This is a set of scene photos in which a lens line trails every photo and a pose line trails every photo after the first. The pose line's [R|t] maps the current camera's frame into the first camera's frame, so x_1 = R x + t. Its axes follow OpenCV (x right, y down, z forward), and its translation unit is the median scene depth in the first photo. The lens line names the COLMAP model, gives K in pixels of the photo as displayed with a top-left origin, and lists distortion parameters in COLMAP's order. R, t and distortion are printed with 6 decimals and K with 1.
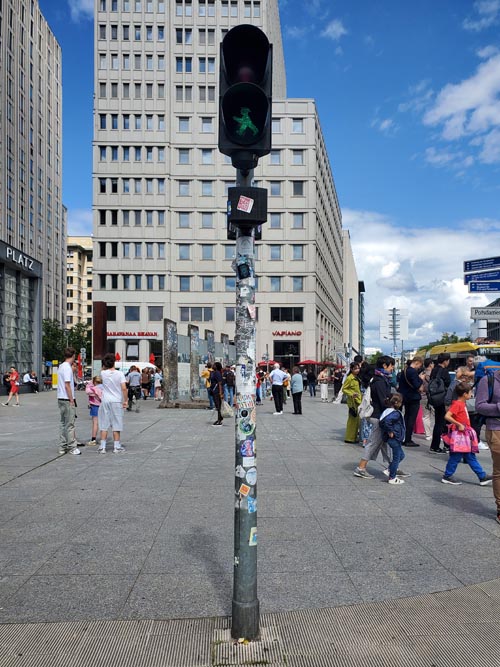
lens RADIAL K [[548.5, 0, 248.2], [0, 548.5, 332.0], [0, 0, 1]] dist [0.052911, -0.059695]
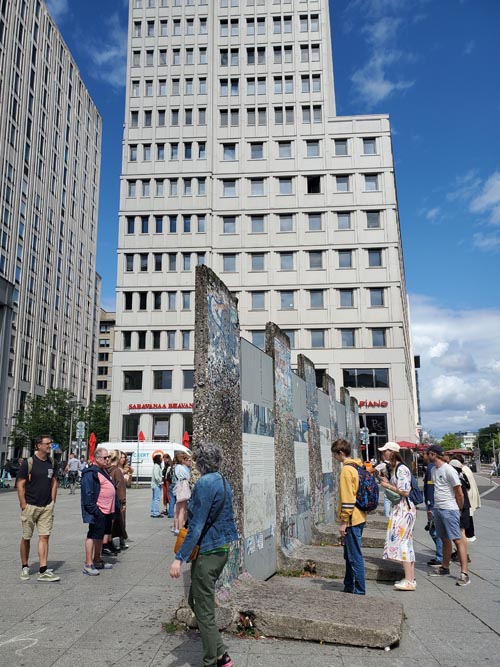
lens RADIAL K [[548.5, 0, 251.9], [0, 548.5, 335.4], [0, 0, 1]] dist [0.052911, -0.059695]
pose [[0.997814, -0.013766, -0.064634, -0.032686], [0.004384, 0.989698, -0.143107, 0.014861], [0.065938, 0.142511, 0.987594, 0.224435]]
